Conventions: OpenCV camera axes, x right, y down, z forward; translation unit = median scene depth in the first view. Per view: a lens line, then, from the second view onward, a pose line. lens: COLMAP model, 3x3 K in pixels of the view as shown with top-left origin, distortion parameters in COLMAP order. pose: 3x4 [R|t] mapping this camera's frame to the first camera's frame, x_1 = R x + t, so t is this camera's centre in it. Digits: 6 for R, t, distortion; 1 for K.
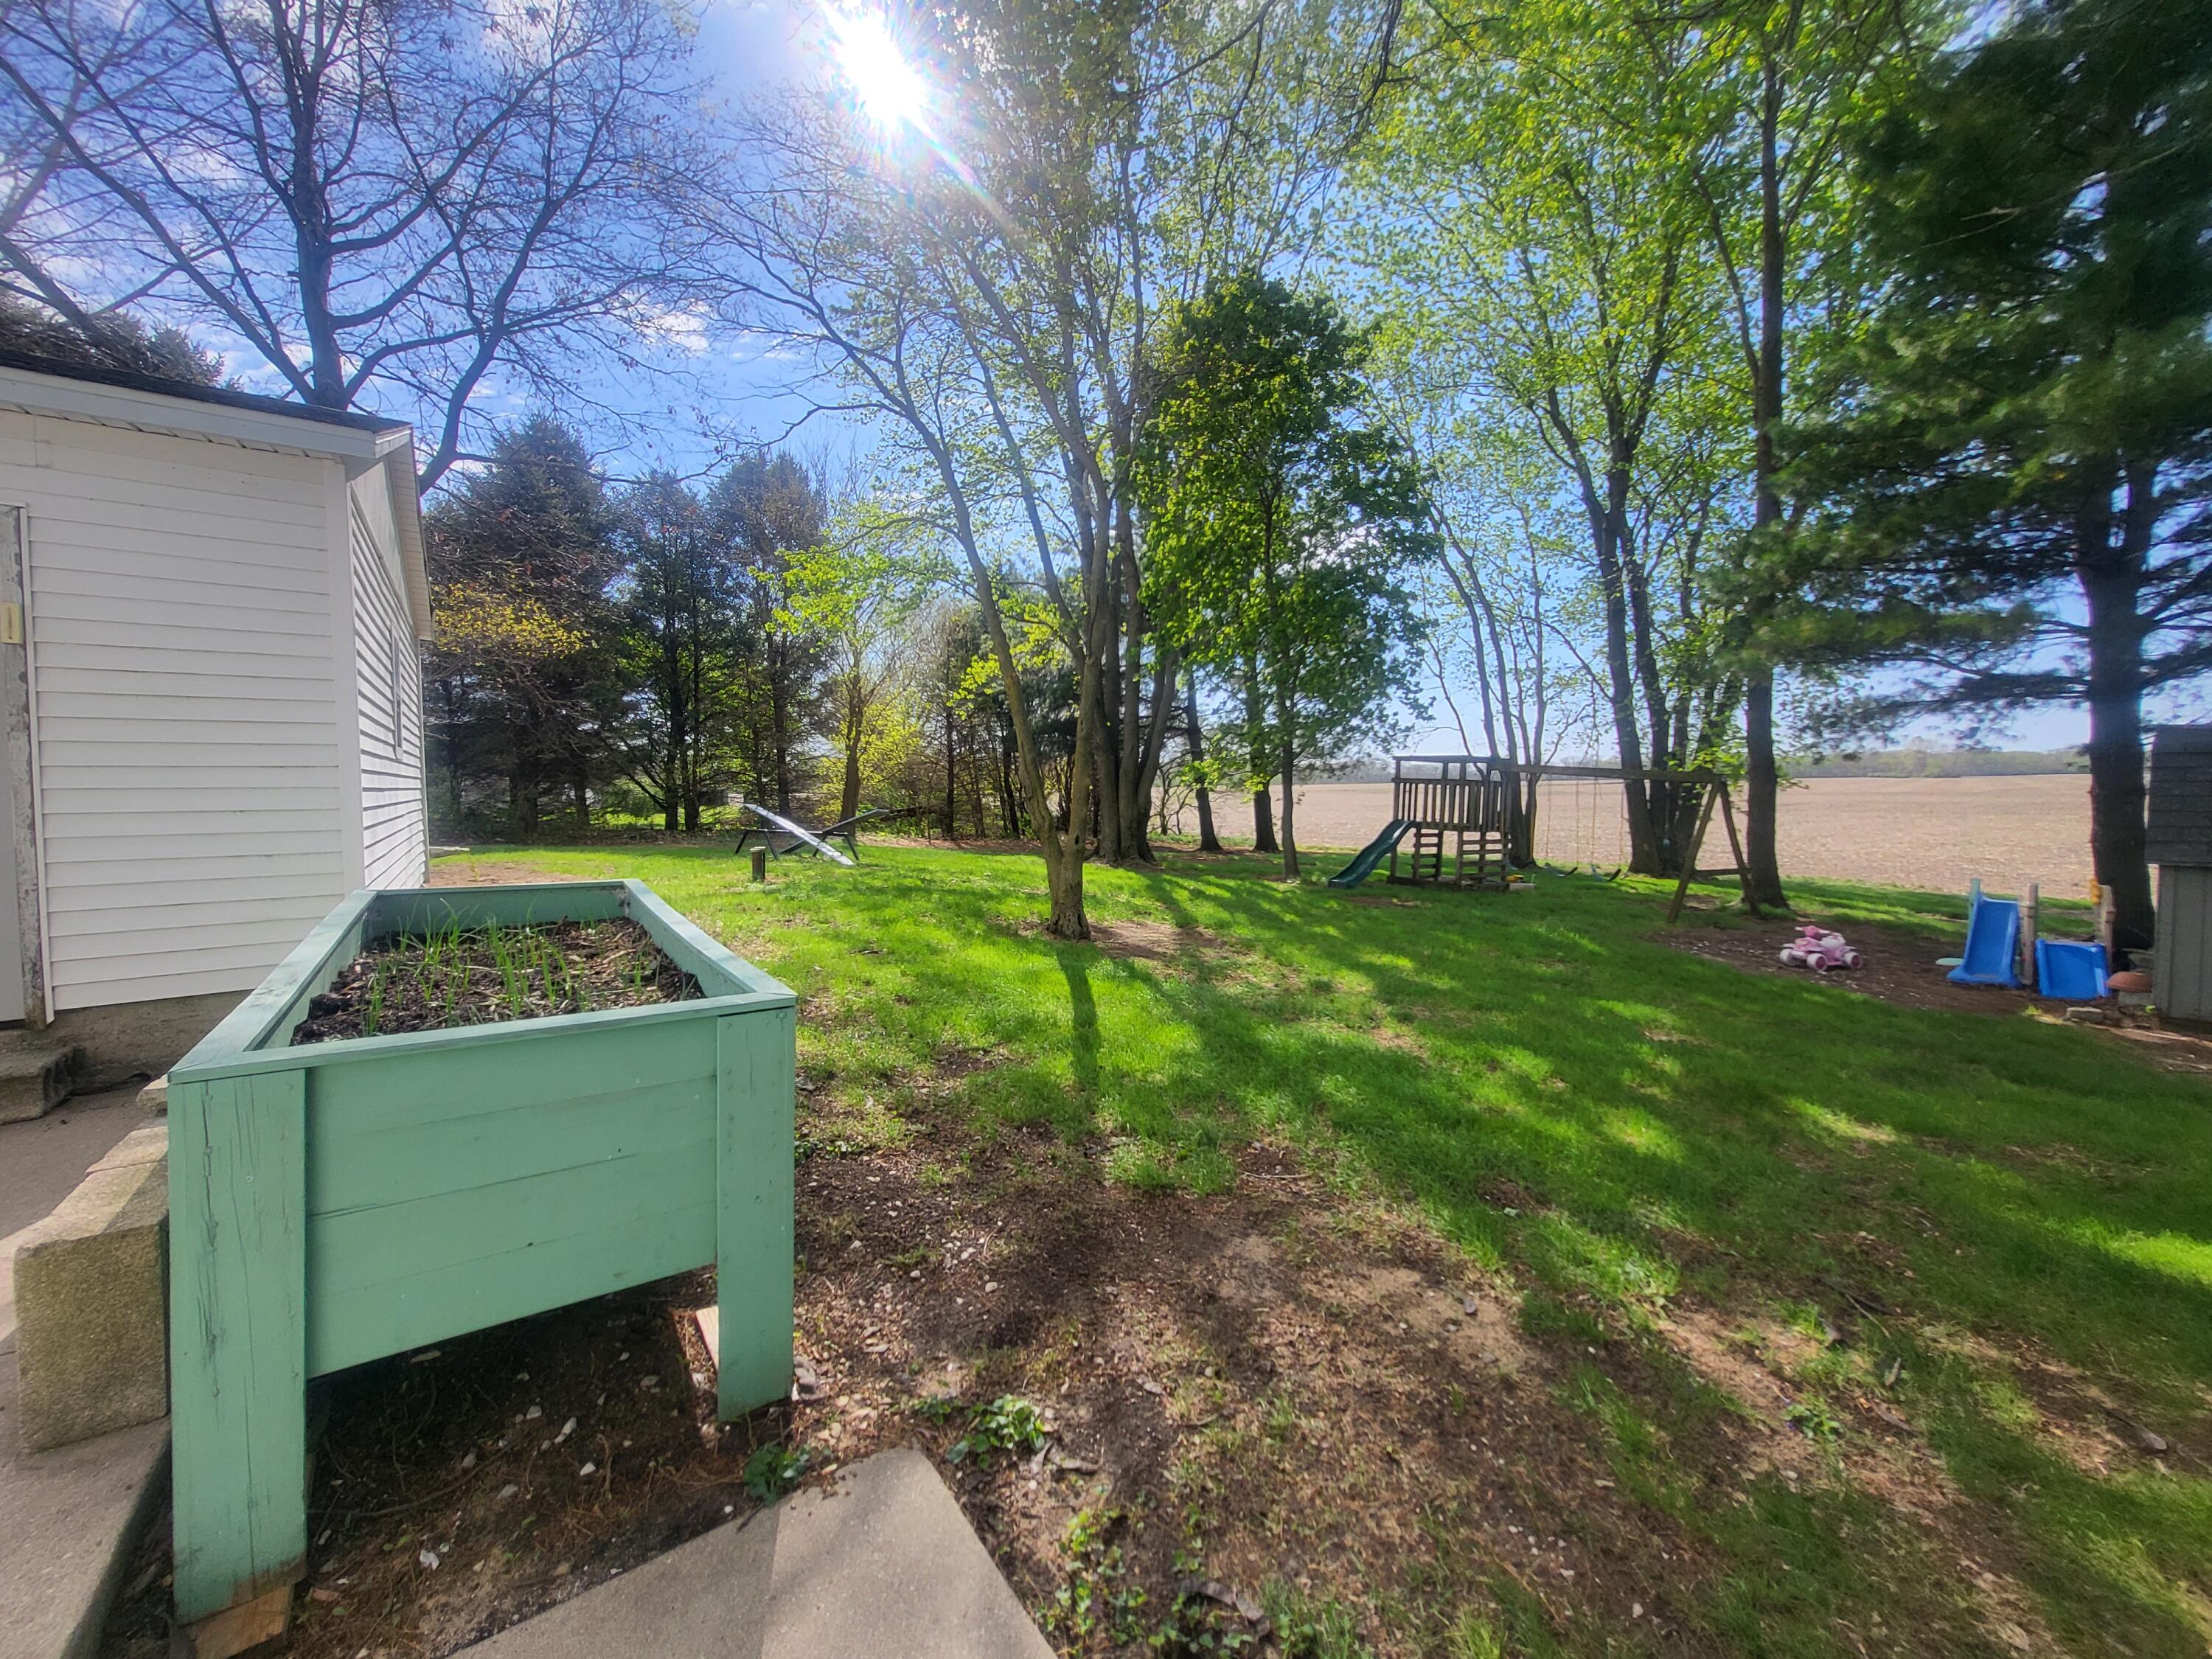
lens RADIAL K [[875.5, 0, 1097.4], [0, 875.5, 818.4], [0, 0, 1]] dist [0.003850, -0.000606]
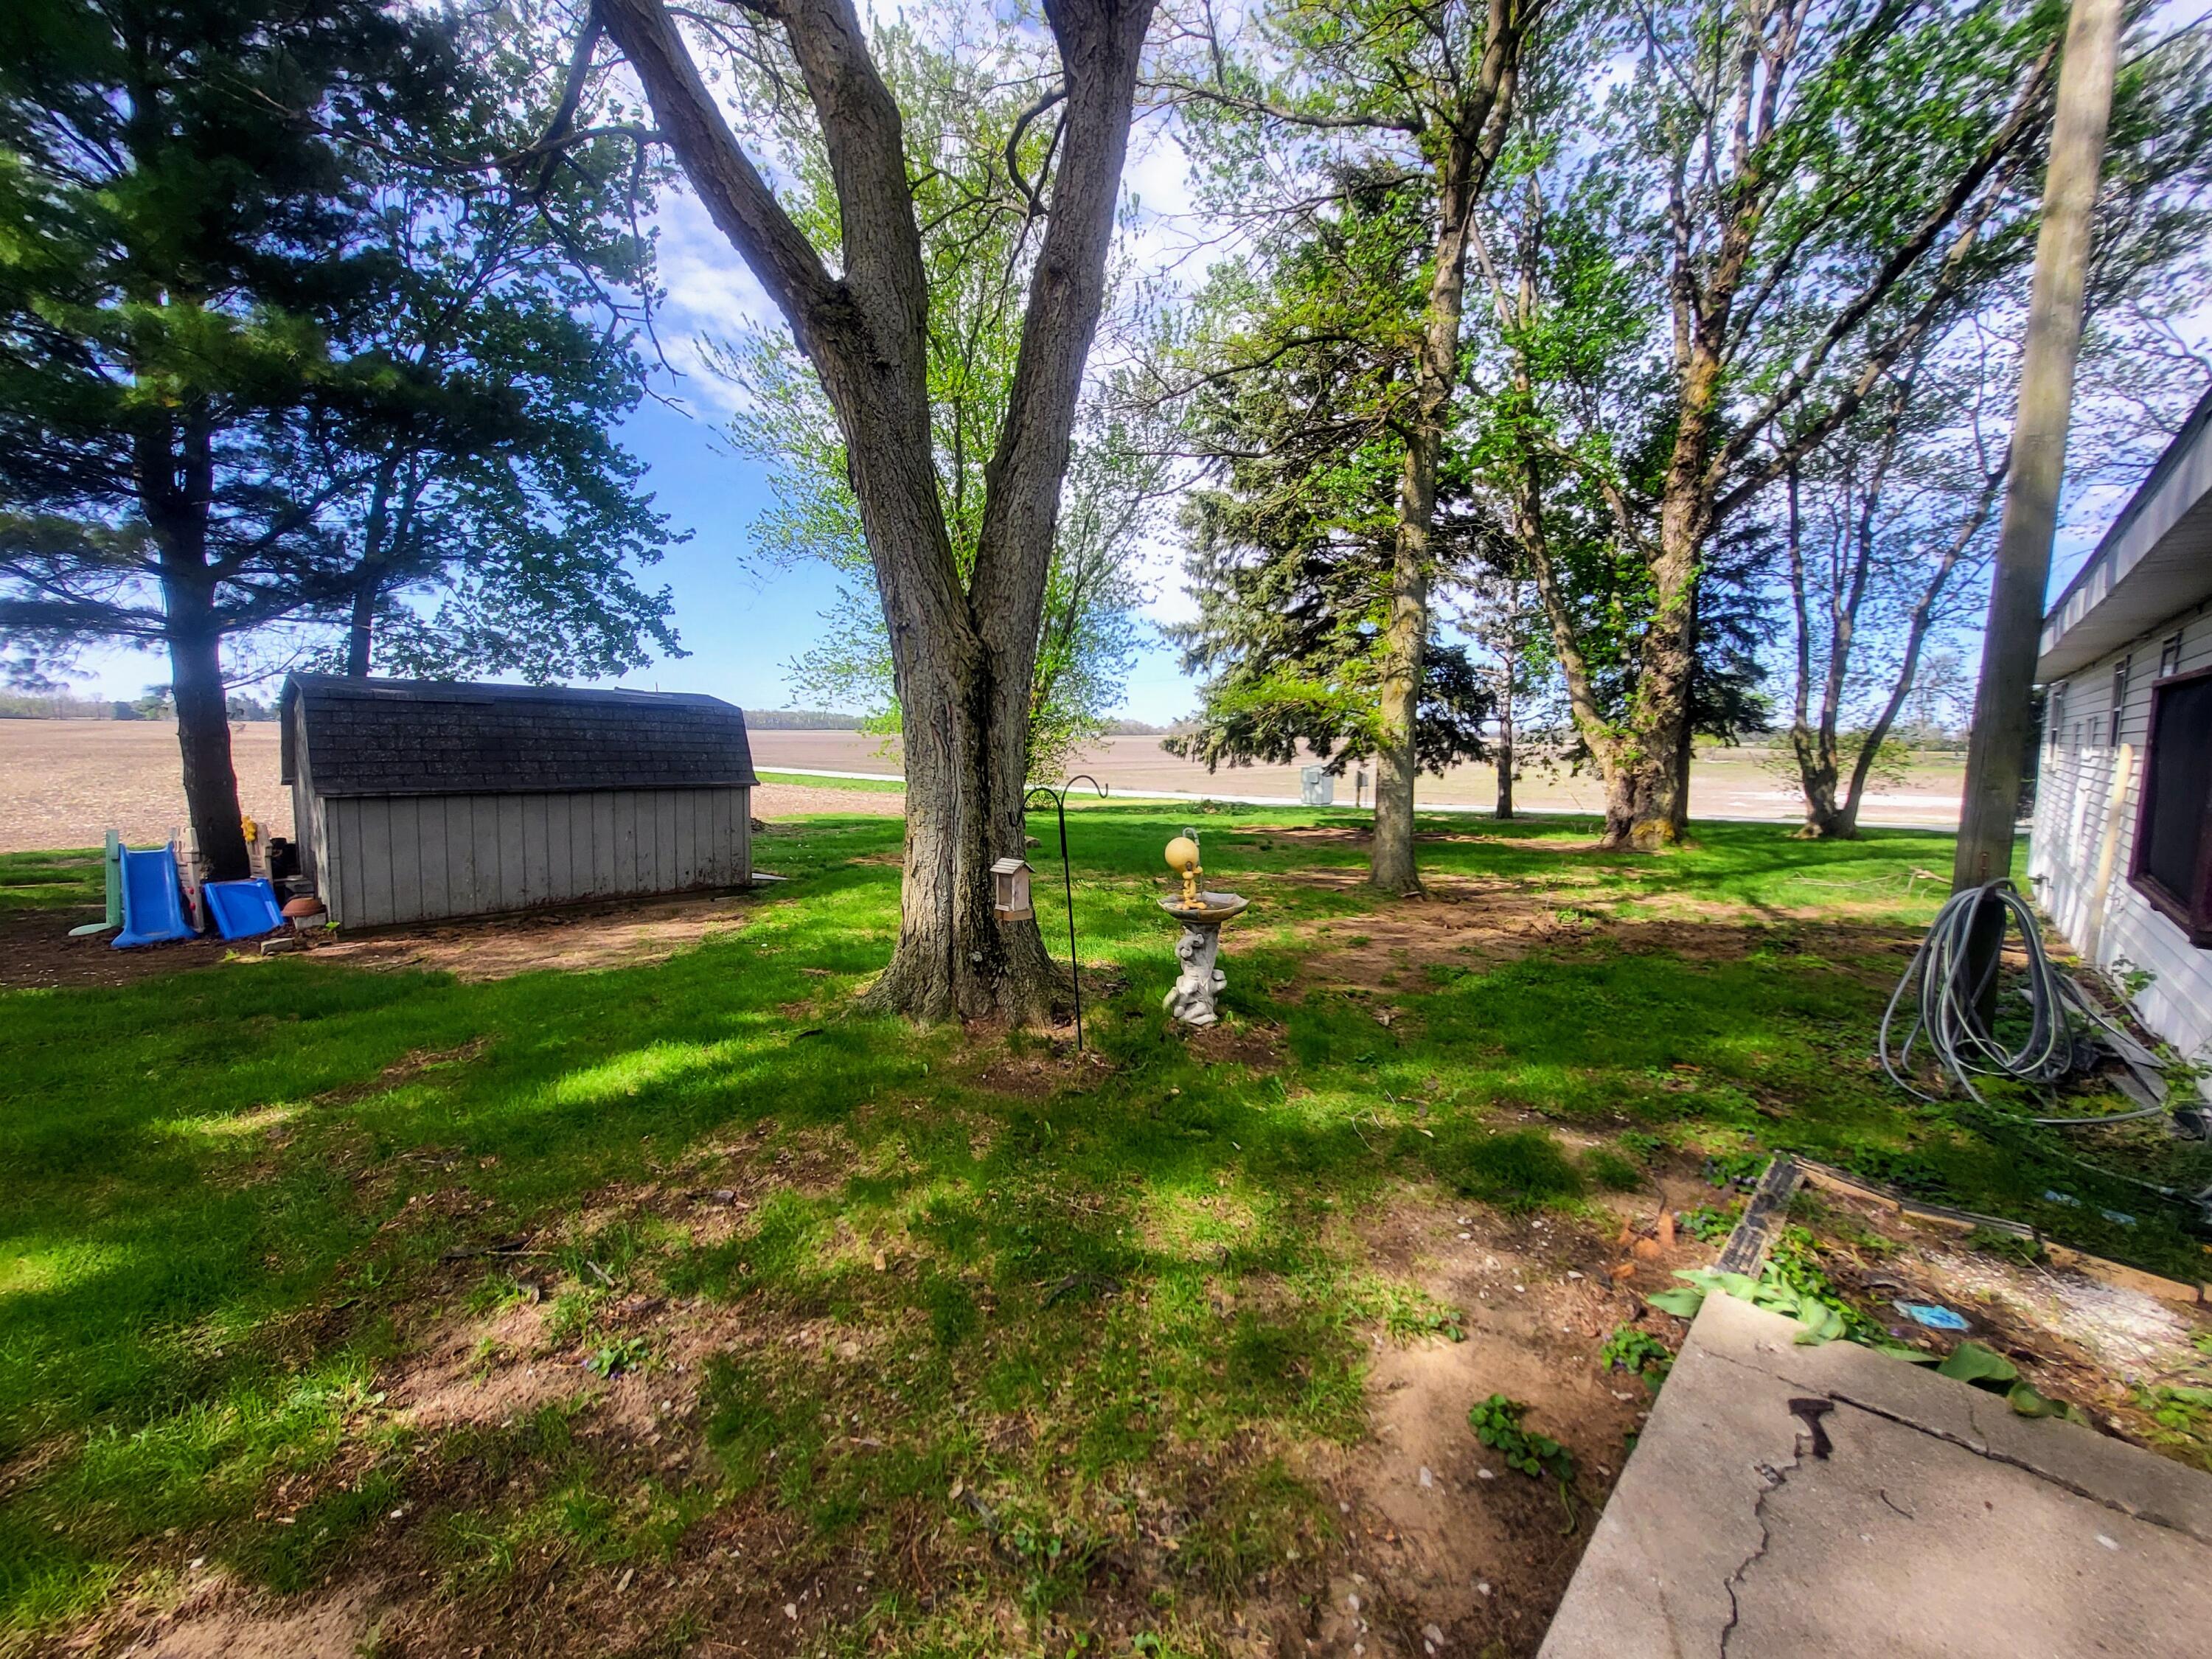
lens RADIAL K [[875.5, 0, 1092.4], [0, 875.5, 823.6], [0, 0, 1]] dist [0.003850, -0.000606]
pose [[-0.190292, -0.092983, 0.977314, -0.147278], [0.030596, 0.994459, 0.100572, 0.003200], [-0.981251, 0.049040, -0.186393, 0.464212]]
